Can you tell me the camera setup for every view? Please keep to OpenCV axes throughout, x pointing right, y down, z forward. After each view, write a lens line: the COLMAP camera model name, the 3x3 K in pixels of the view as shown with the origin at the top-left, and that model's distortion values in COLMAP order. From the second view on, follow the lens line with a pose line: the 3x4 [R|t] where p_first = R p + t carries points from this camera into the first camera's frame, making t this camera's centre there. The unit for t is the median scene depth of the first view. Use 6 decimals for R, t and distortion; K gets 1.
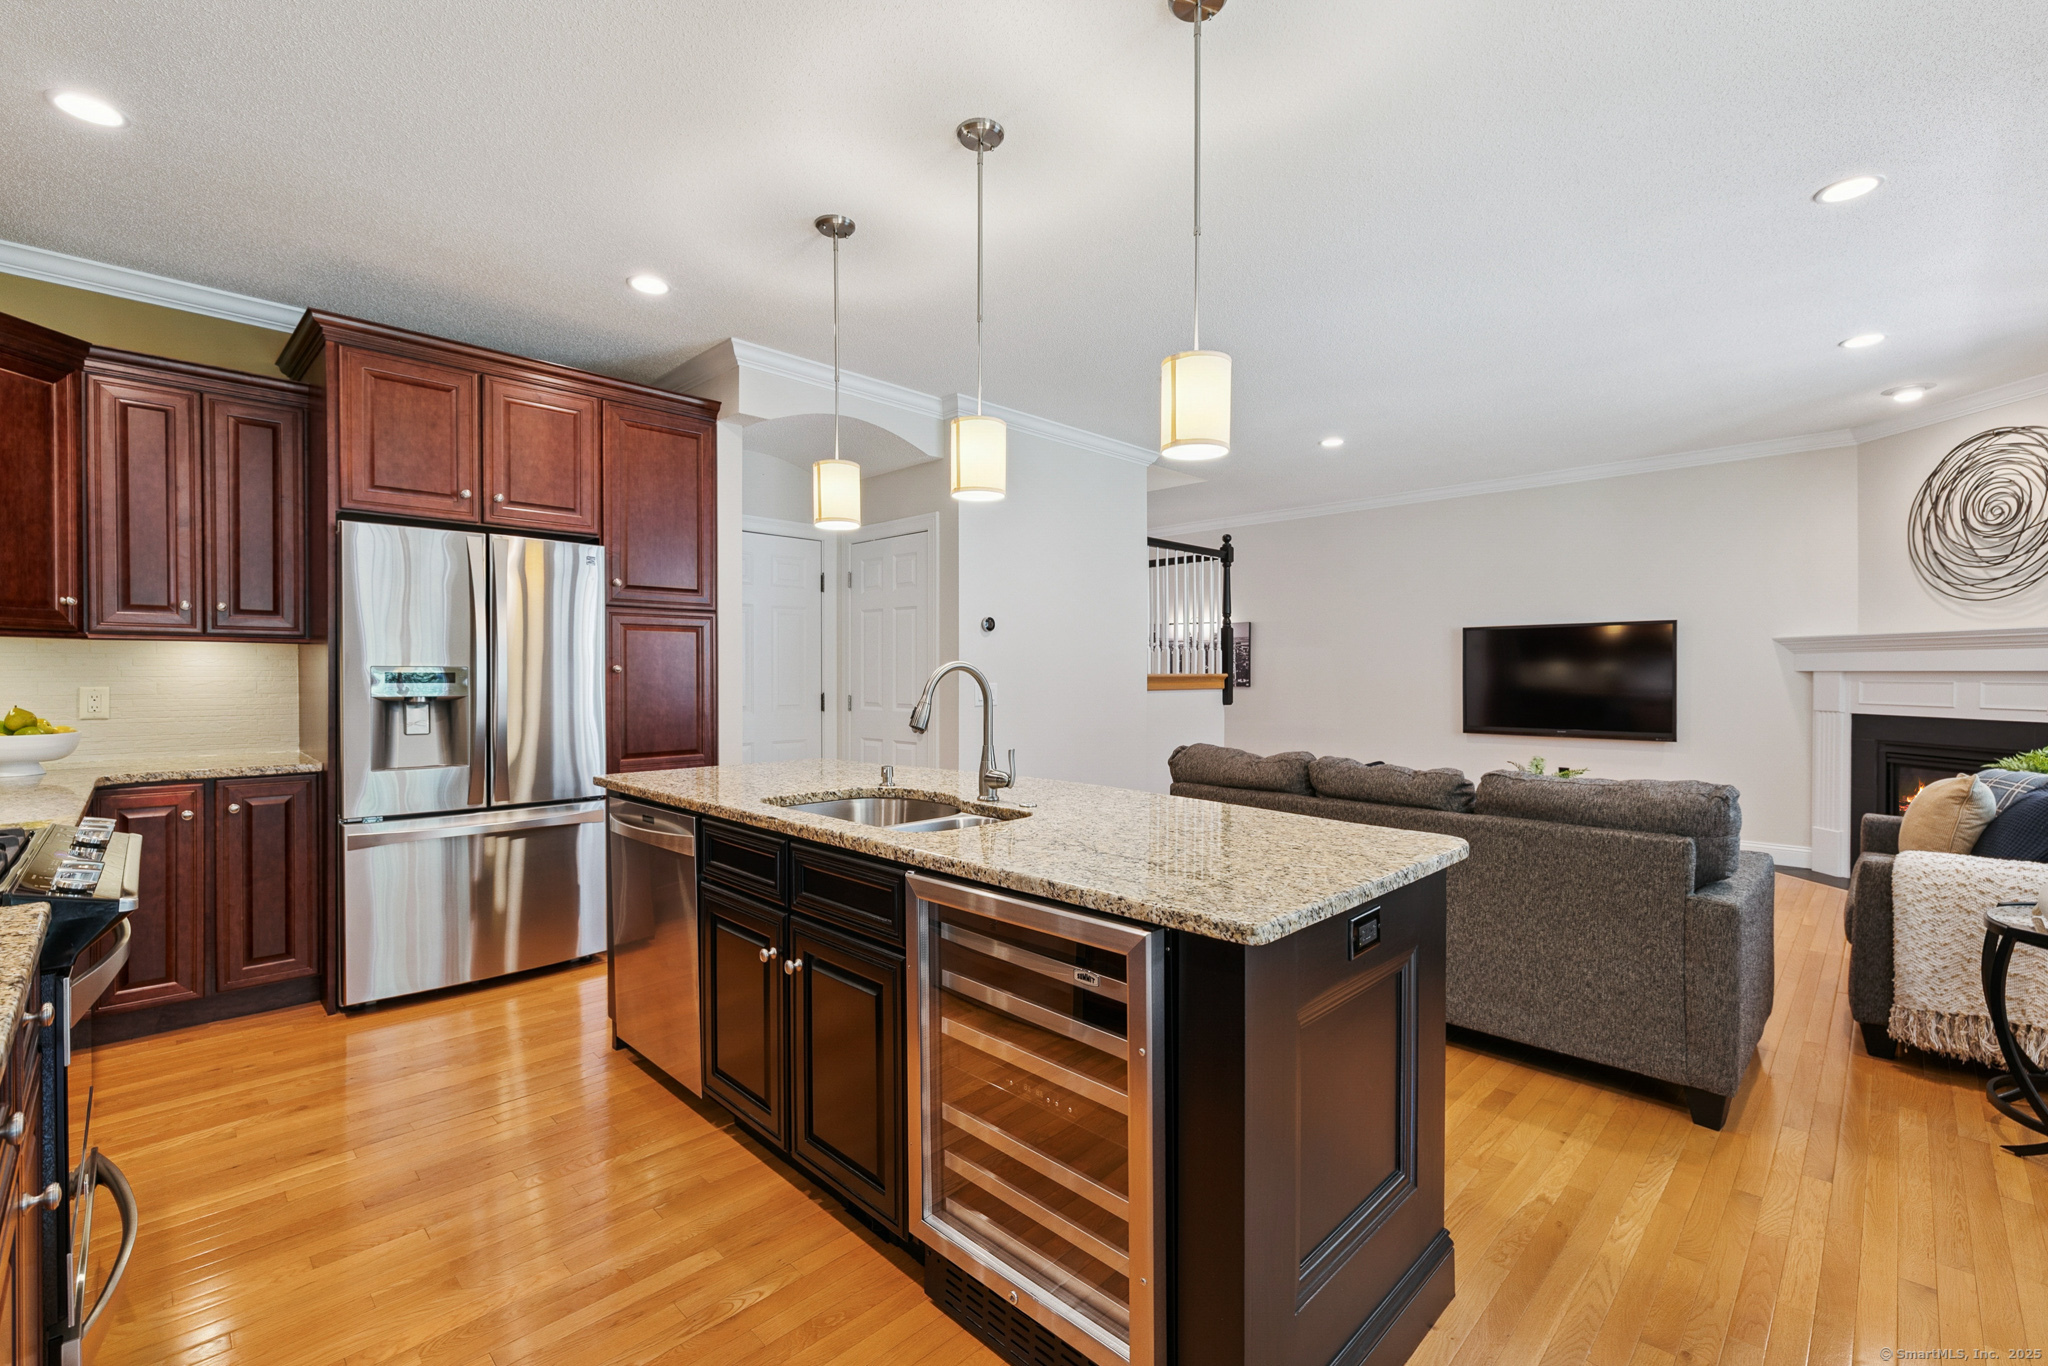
lens RADIAL K [[893.5, 0, 1032.8], [0, 893.5, 684.2], [0, 0, 1]] dist [0.009320, -0.001414]
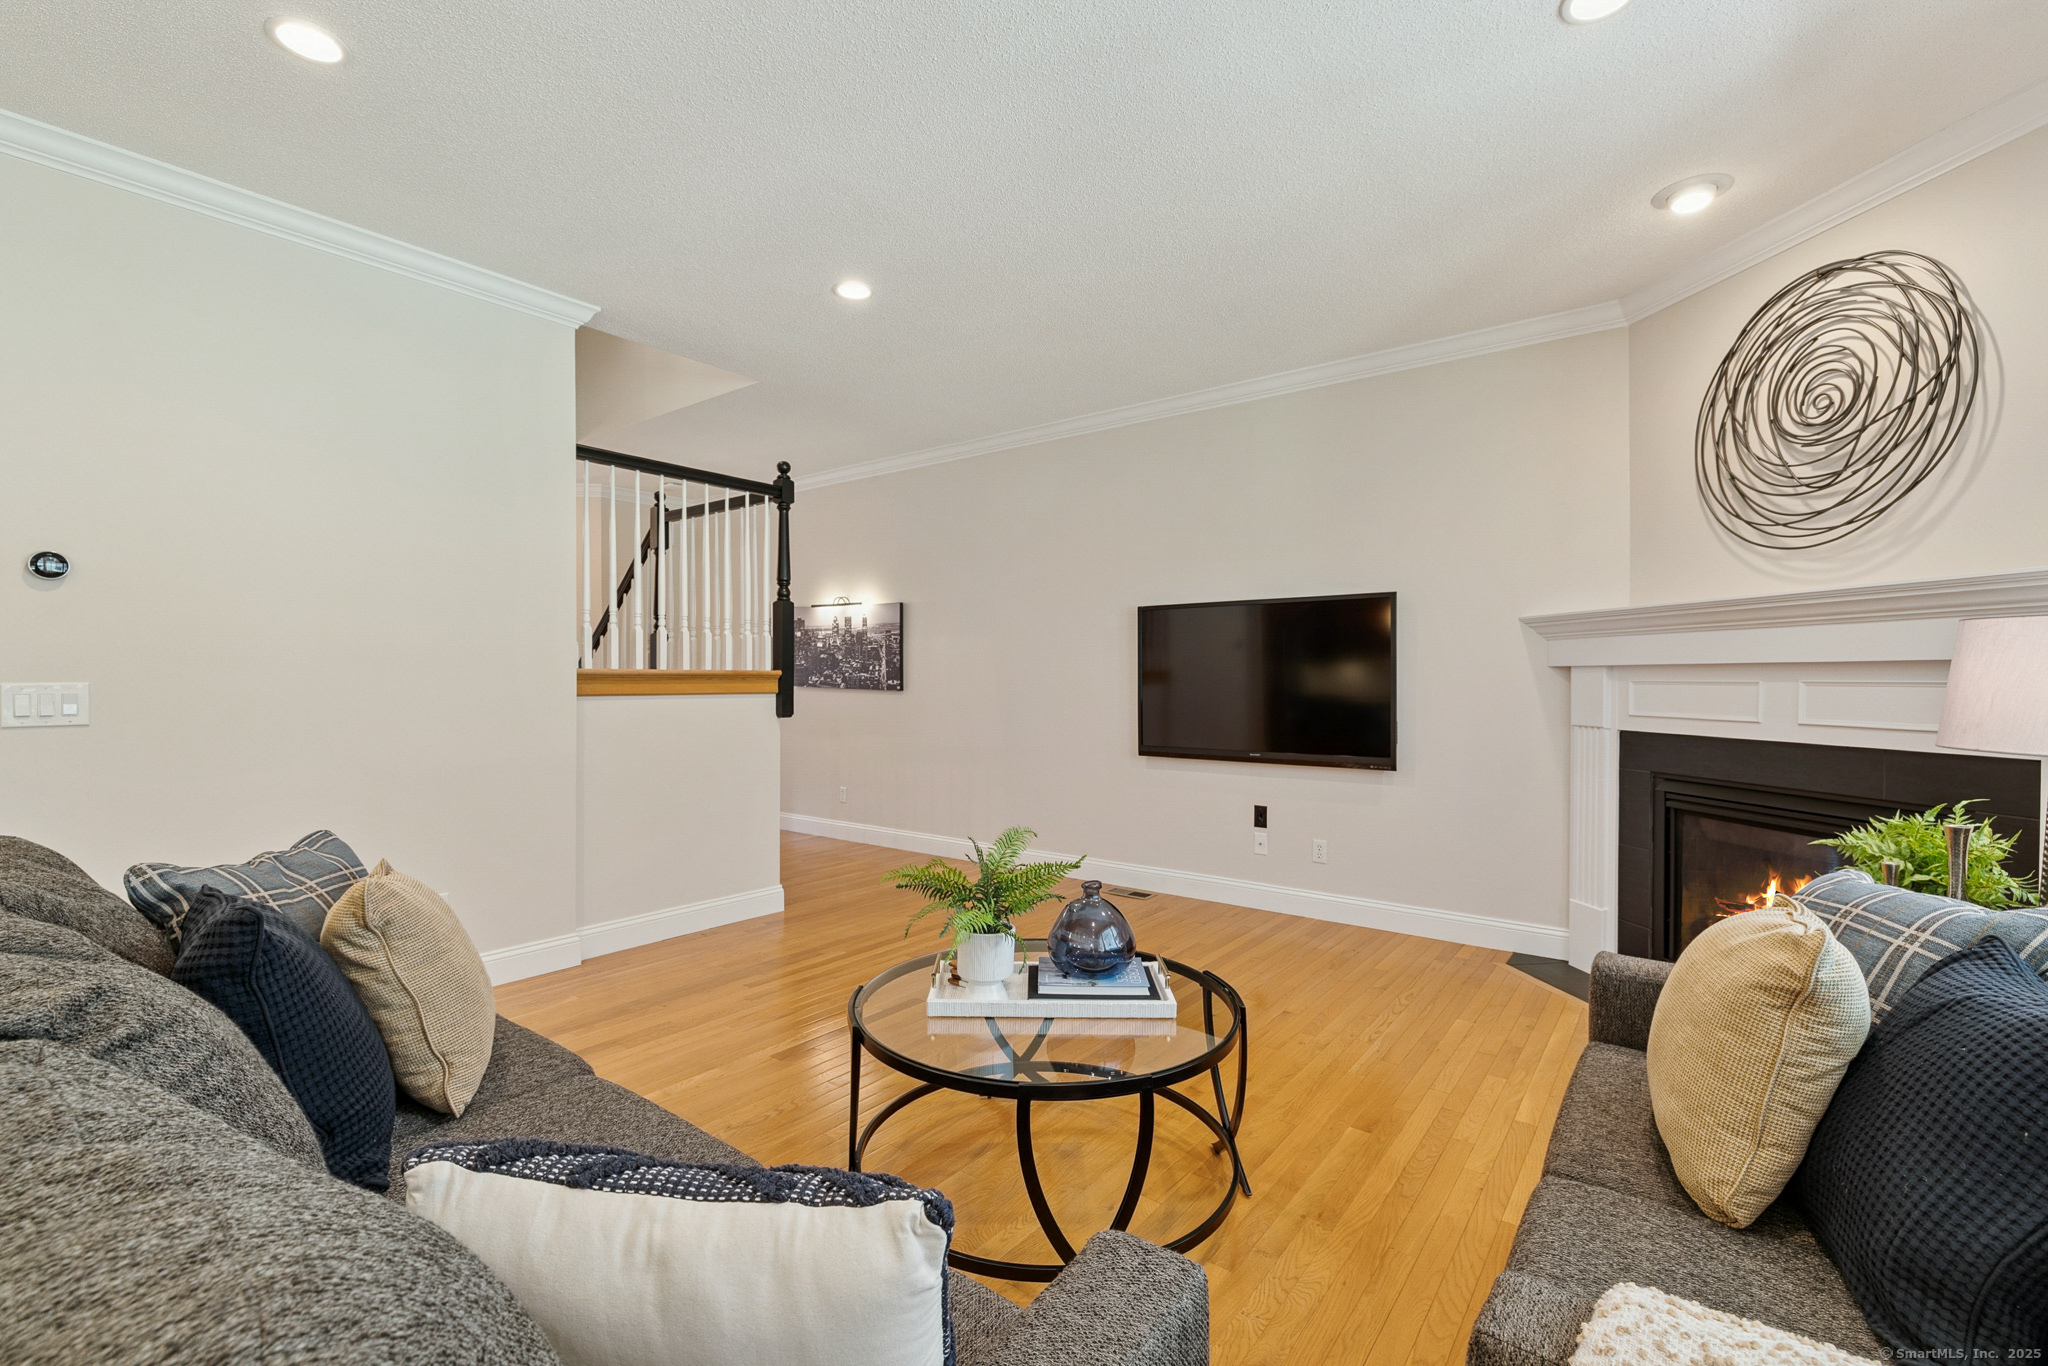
lens RADIAL K [[893.5, 0, 1027.6], [0, 893.5, 684.2], [0, 0, 1]] dist [0.009320, -0.001414]
pose [[0.993304, 0.000324, 0.115526, 0.406439], [0.000047, 0.999995, -0.003207, 0.000944], [-0.115526, 0.003191, 0.993299, 0.400502]]
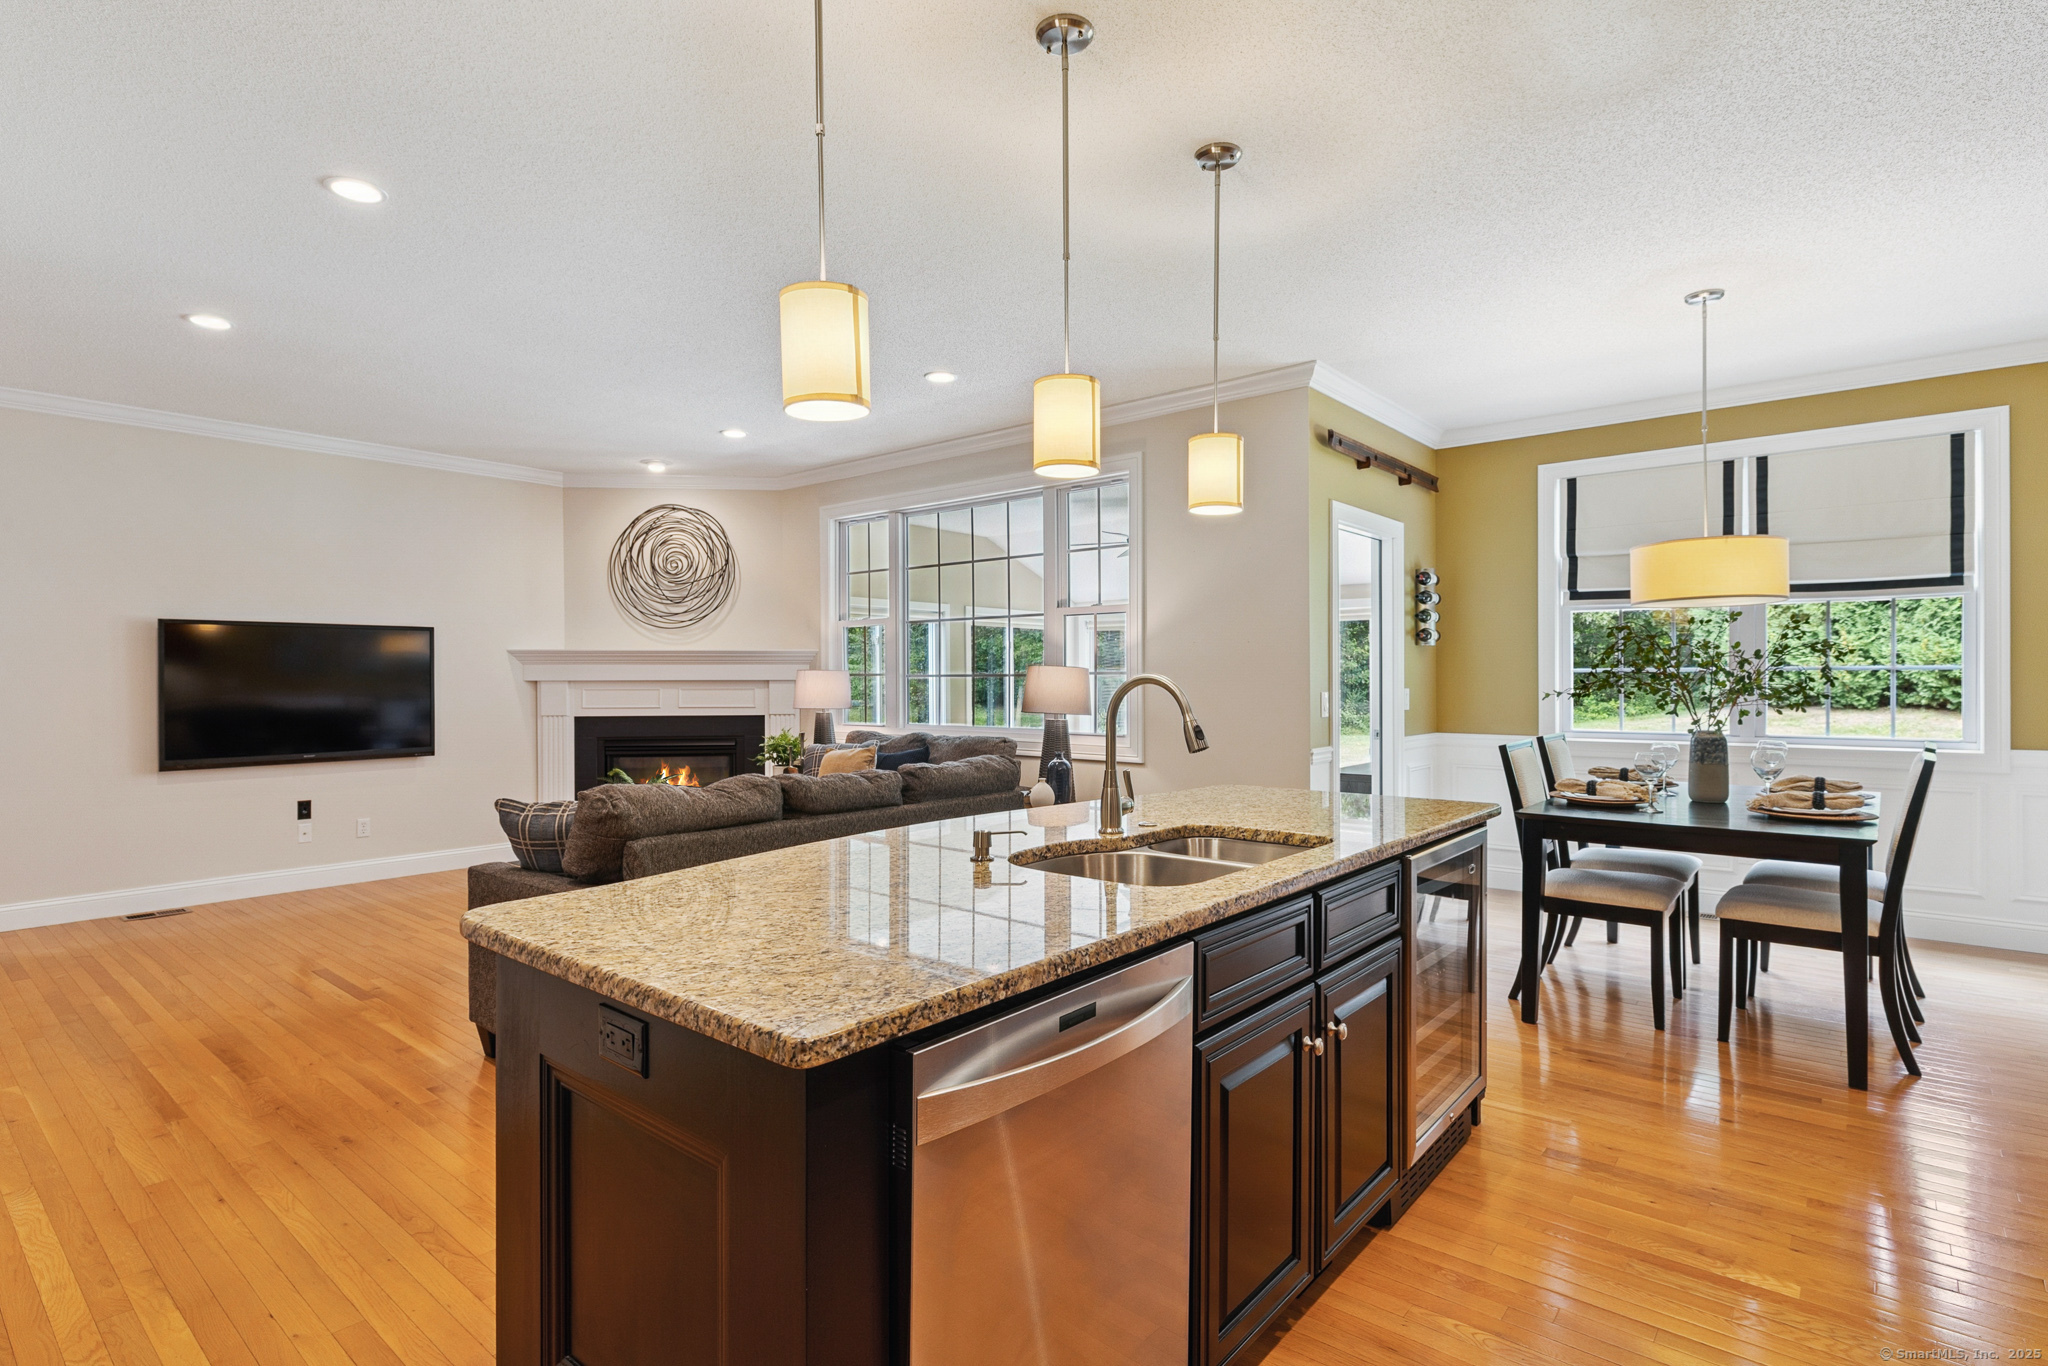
lens RADIAL K [[1019.9, 0, 1034.3], [0, 1019.9, 695.5], [0, 0, 1]] dist [0.001523, -0.000377]
pose [[-0.085537, -0.019412, 0.996146, -0.470153], [0.014917, 0.999673, 0.020761, -0.013400], [-0.996223, 0.016636, -0.085220, 0.514043]]
